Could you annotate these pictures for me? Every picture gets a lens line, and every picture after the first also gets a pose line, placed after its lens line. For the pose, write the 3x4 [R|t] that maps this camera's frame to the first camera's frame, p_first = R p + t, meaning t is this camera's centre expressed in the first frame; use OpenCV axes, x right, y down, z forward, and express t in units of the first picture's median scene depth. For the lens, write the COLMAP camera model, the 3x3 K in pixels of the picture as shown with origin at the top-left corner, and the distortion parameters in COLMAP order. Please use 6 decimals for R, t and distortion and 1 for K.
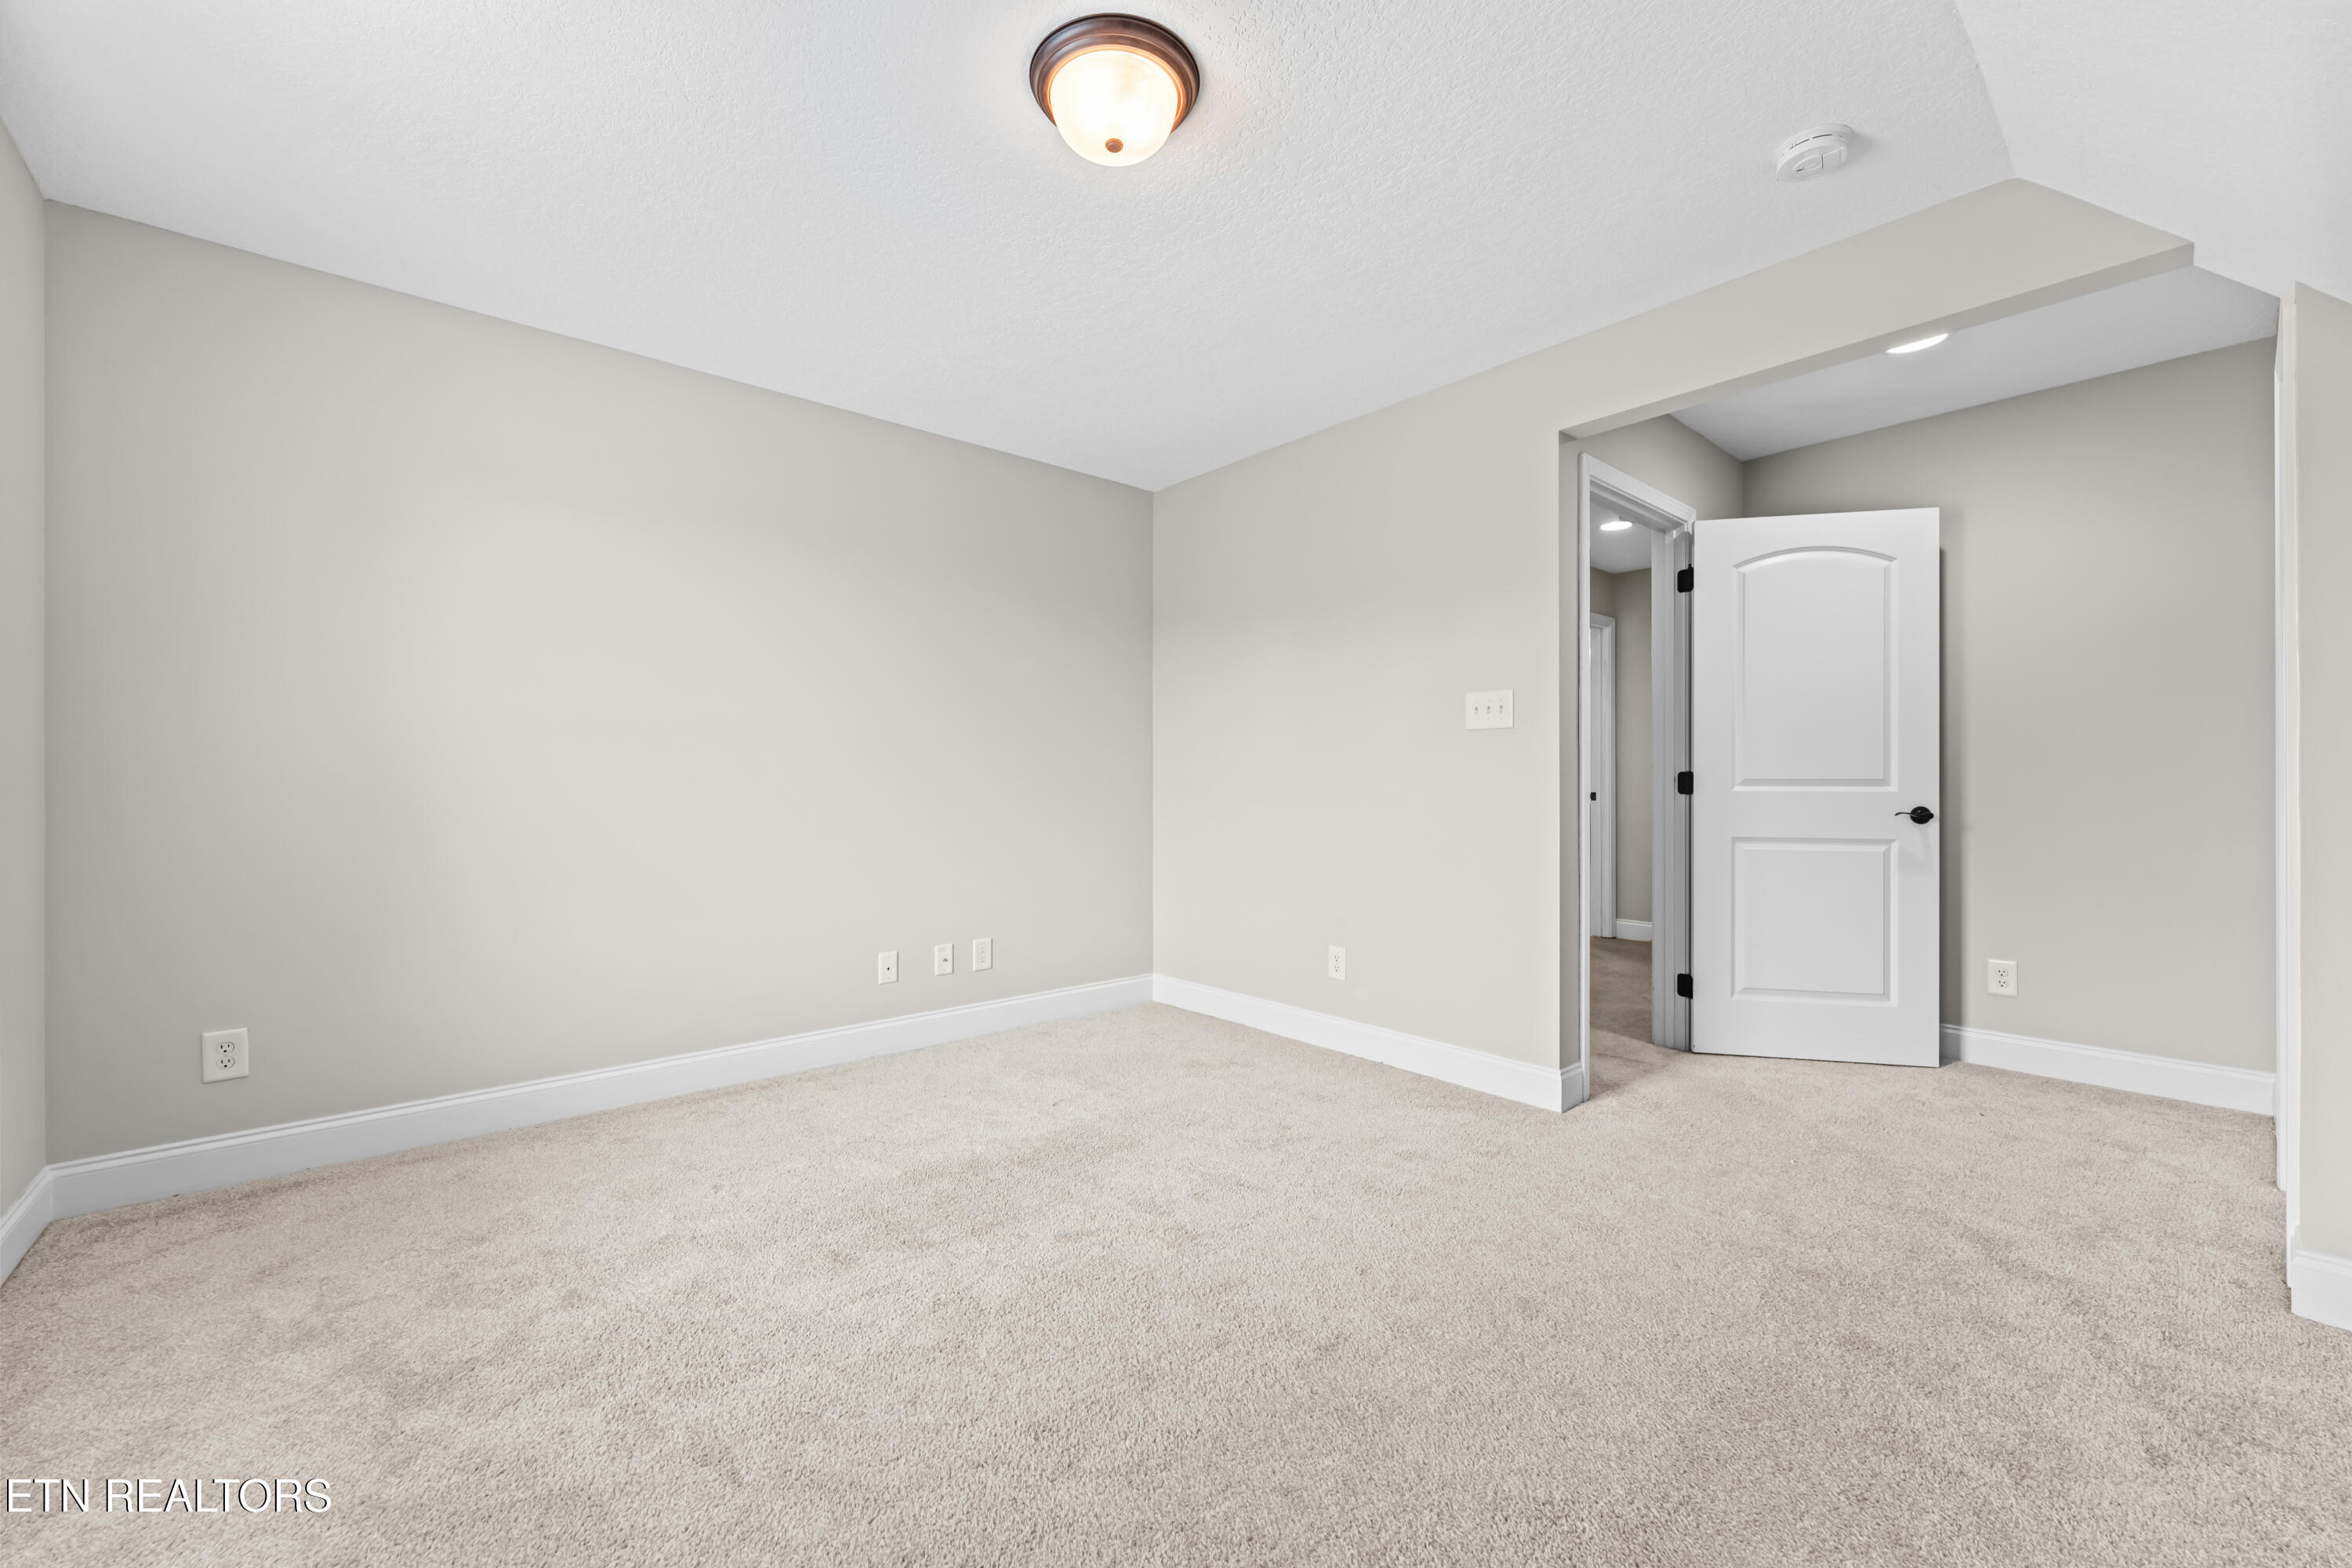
lens RADIAL K [[939.9, 0, 1173.9], [0, 939.9, 775.2], [0, 0, 1]] dist [0.010809, -0.000239]
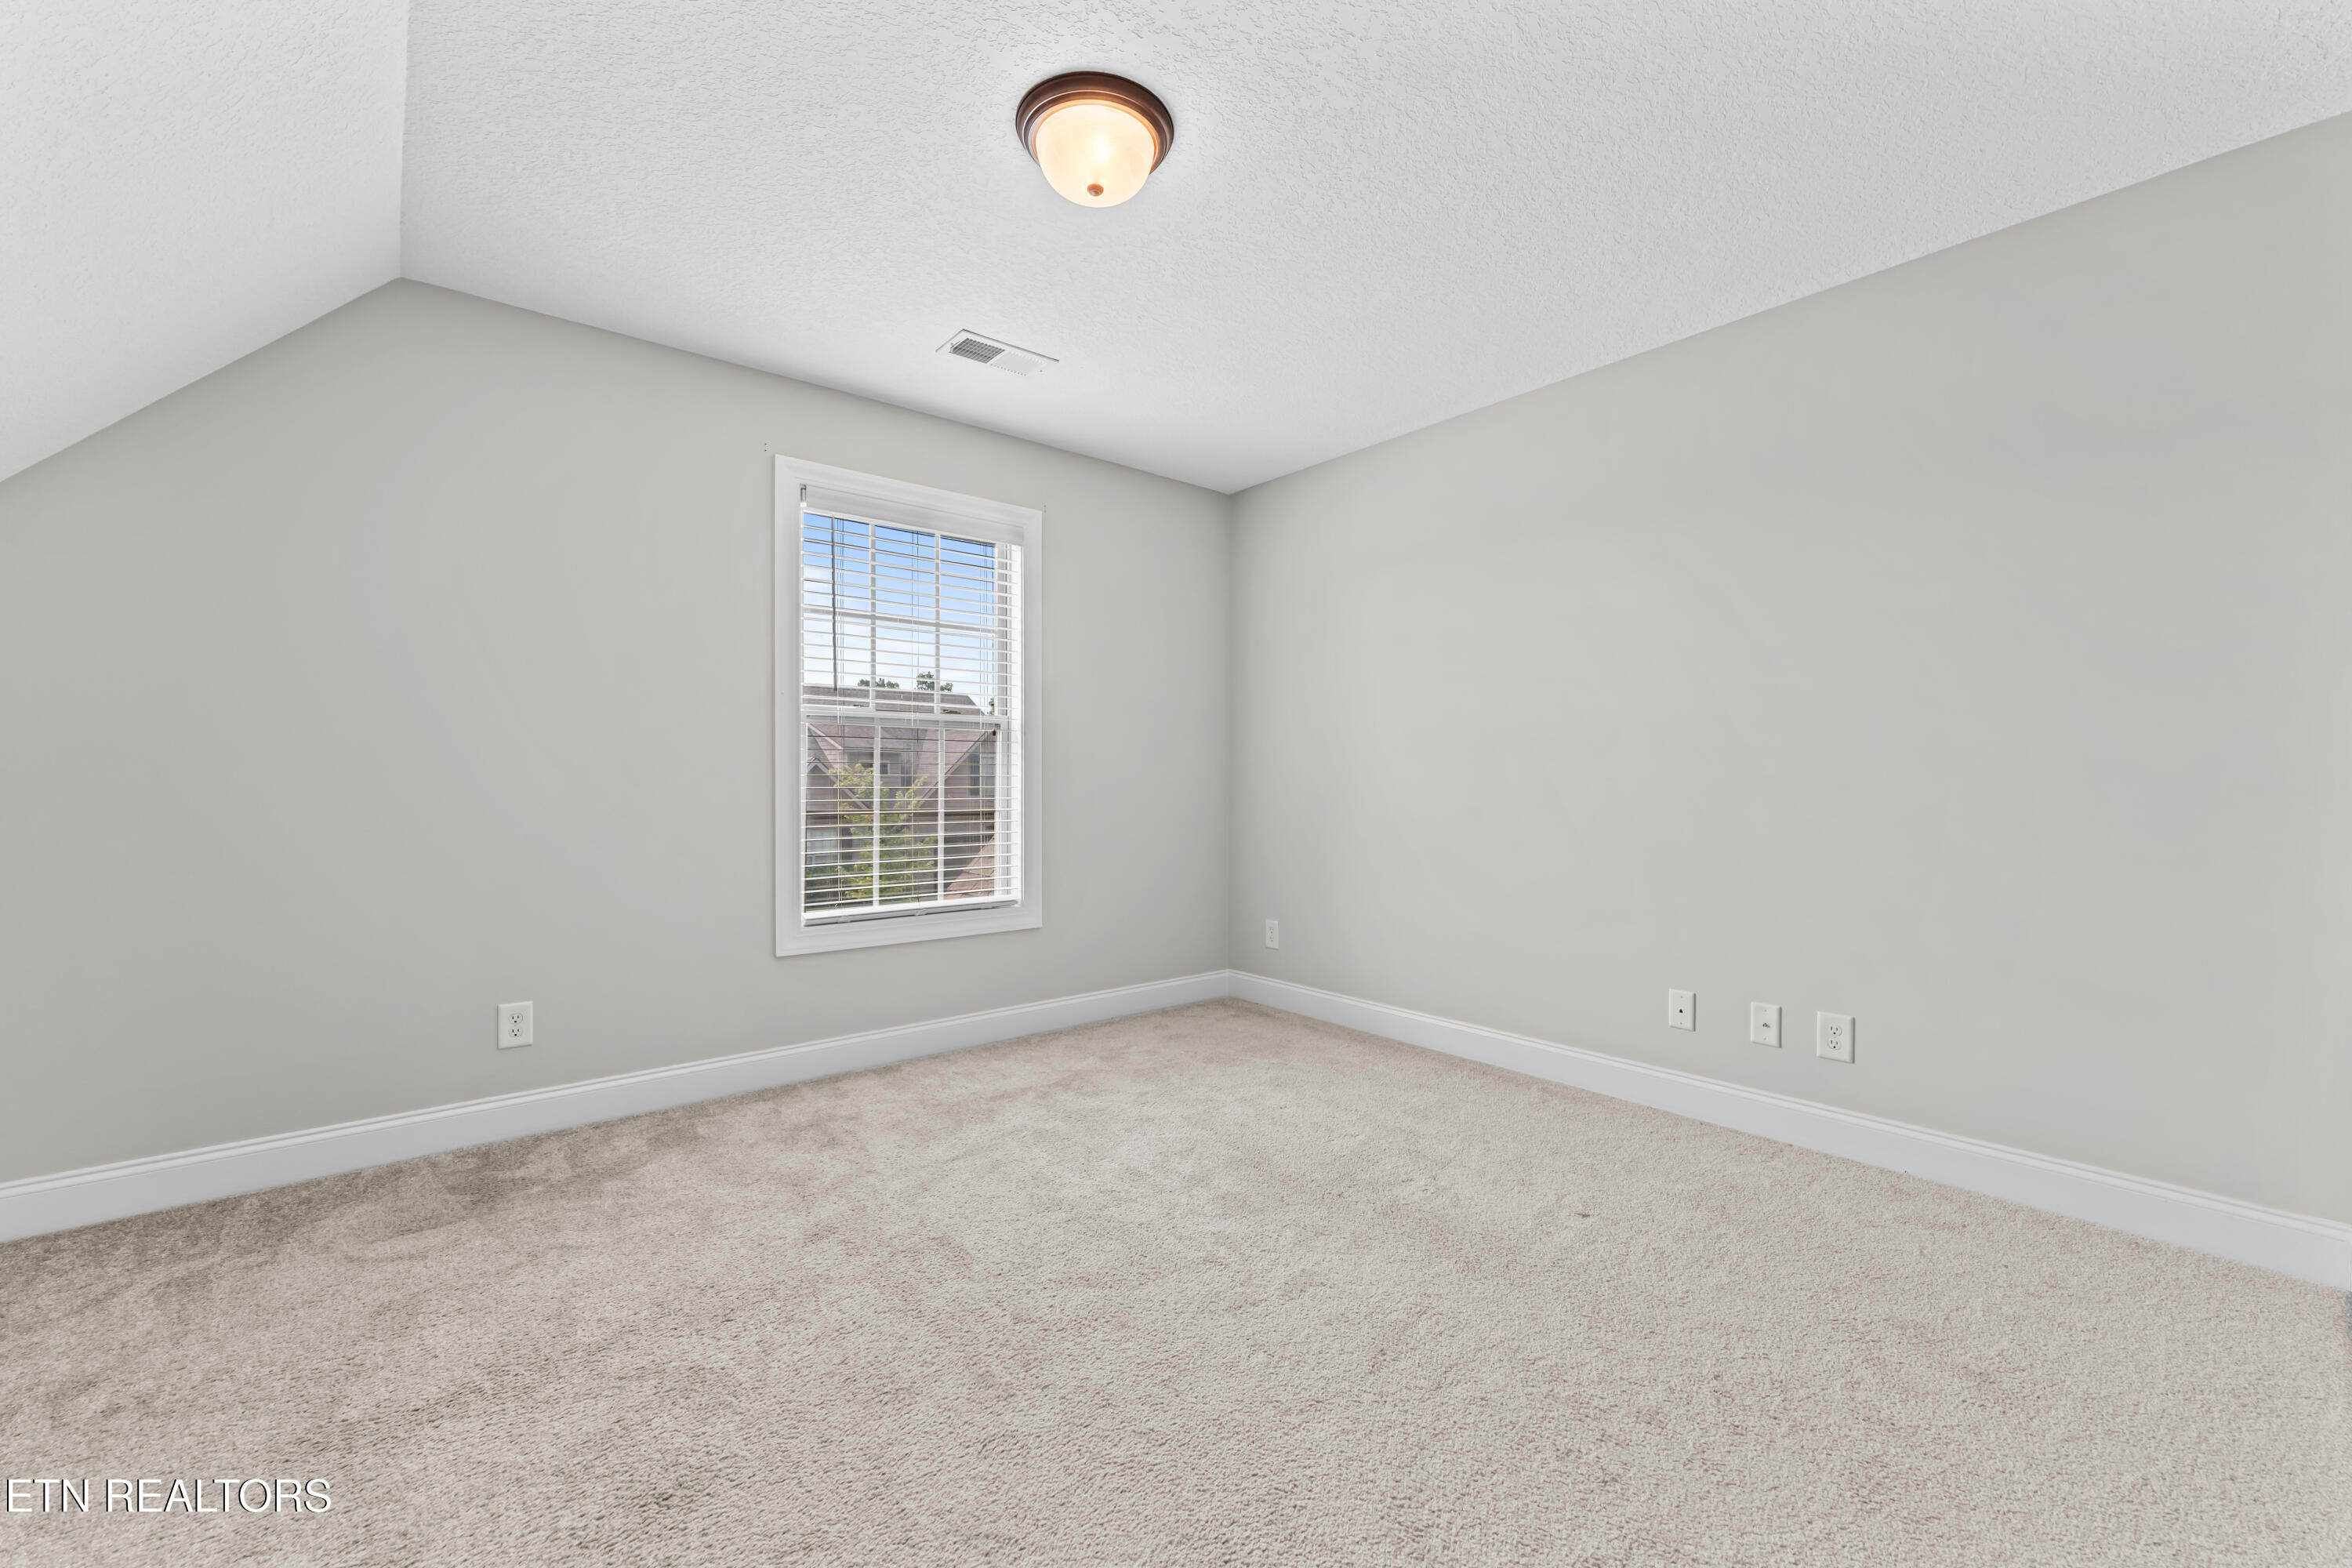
lens RADIAL K [[939.9, 0, 1175.4], [0, 939.9, 786.8], [0, 0, 1]] dist [0.010809, -0.000239]
pose [[-0.031671, 0.001201, -0.999498, 0.599867], [0.005720, 0.999983, 0.001020, 0.009511], [0.999482, -0.005685, -0.031677, 0.672221]]
